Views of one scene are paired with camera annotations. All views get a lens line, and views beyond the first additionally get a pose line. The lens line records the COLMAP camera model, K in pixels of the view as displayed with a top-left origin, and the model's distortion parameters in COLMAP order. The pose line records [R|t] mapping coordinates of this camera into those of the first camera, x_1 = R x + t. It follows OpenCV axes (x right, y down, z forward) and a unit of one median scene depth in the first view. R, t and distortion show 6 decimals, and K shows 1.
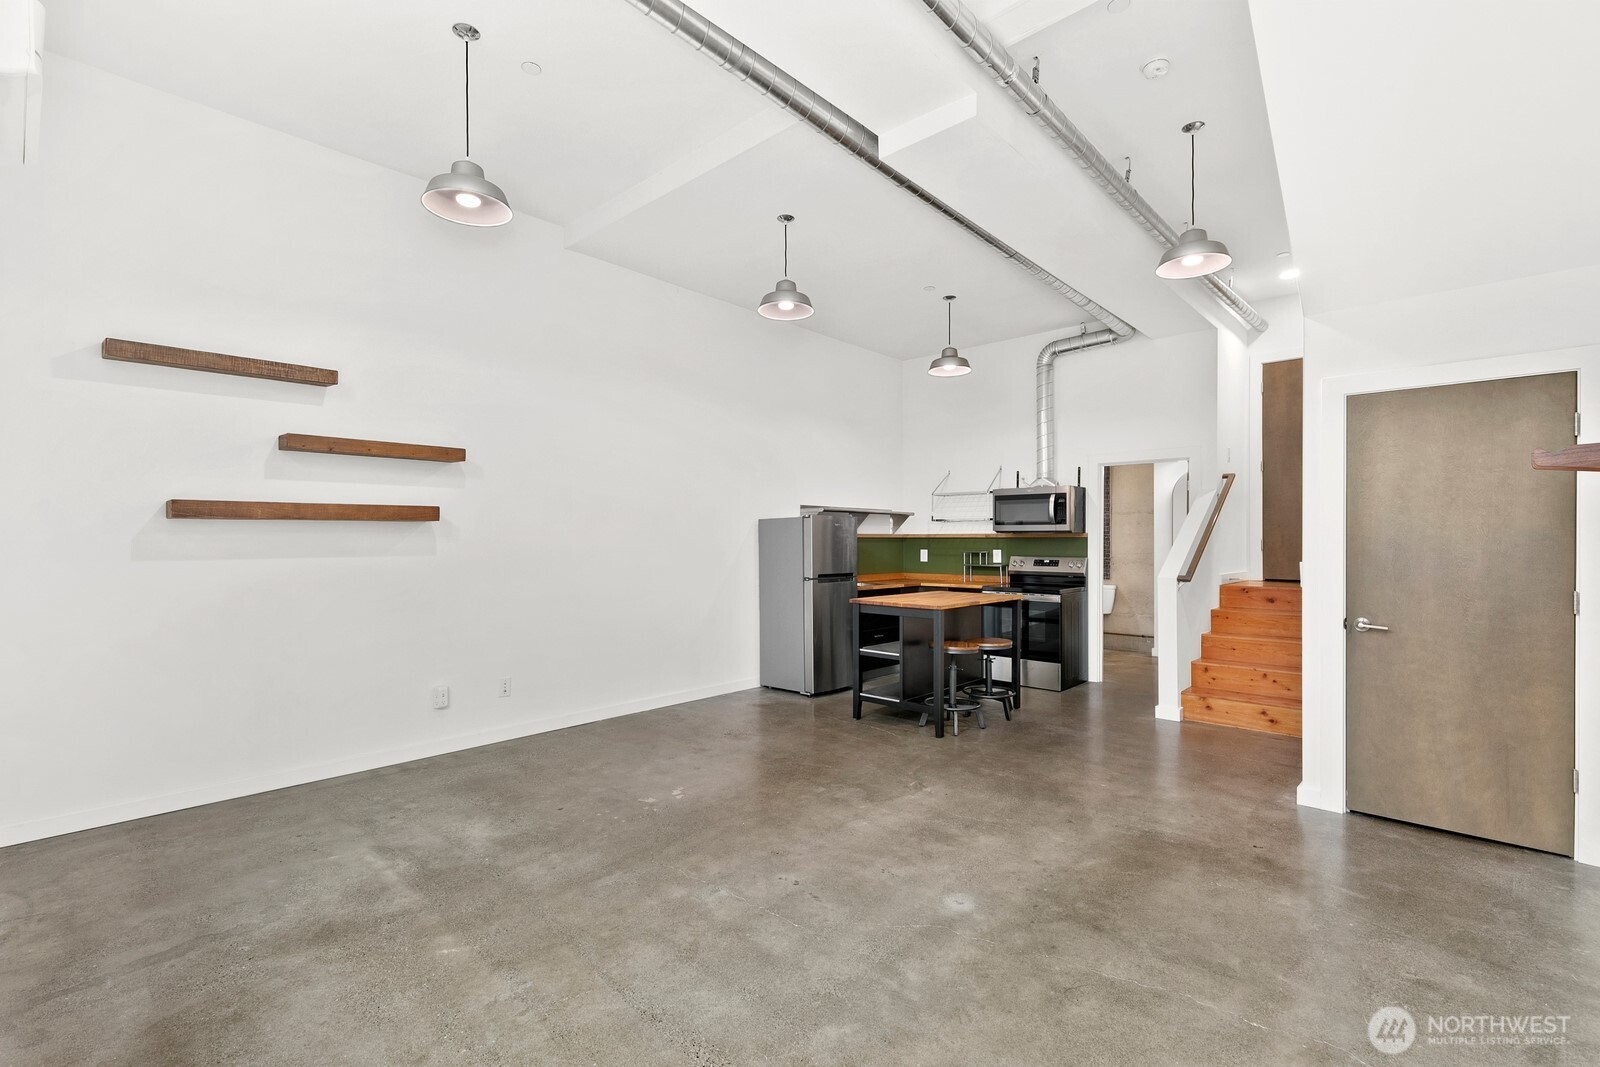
lens RADIAL K [[720.4, 0, 811.3], [0, 720.4, 542.6], [0, 0, 1]] dist [0.005955, -0.001587]
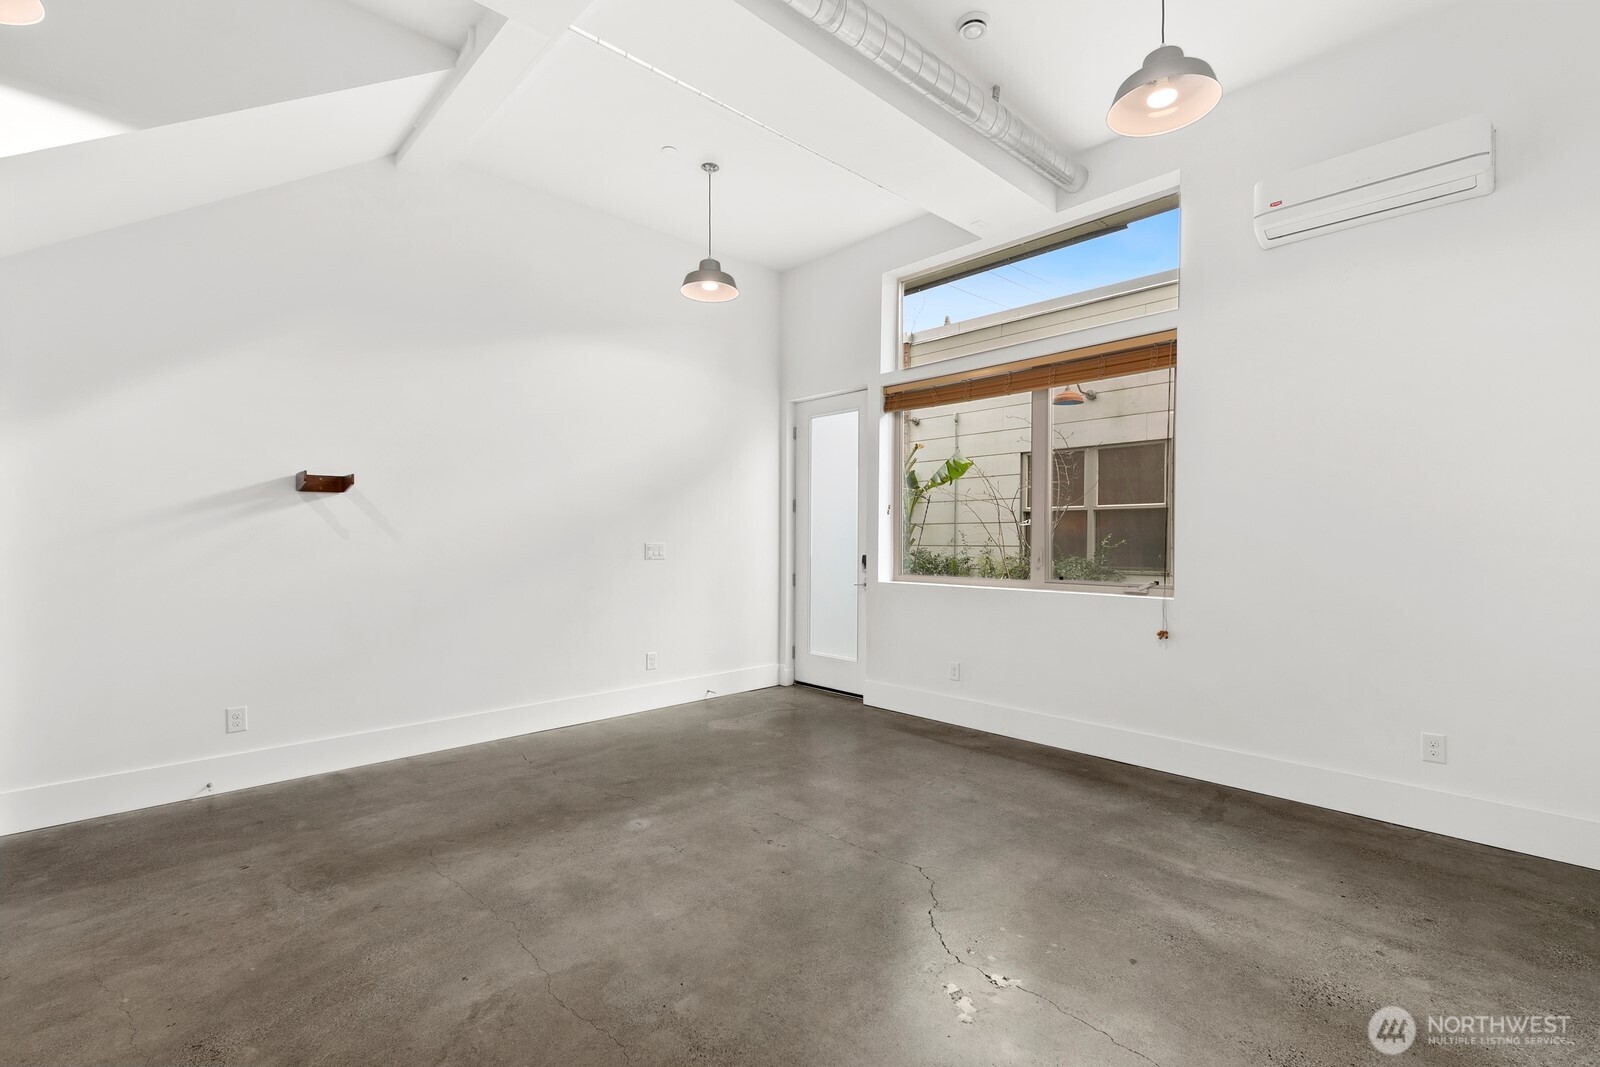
lens RADIAL K [[720.4, 0, 796.4], [0, 720.4, 536.4], [0, 0, 1]] dist [0.005955, -0.001587]
pose [[-0.996895, 0.001567, 0.078728, -0.138602], [0.001389, 0.999996, -0.002310, 0.018707], [-0.078731, -0.002193, -0.996893, 1.959988]]
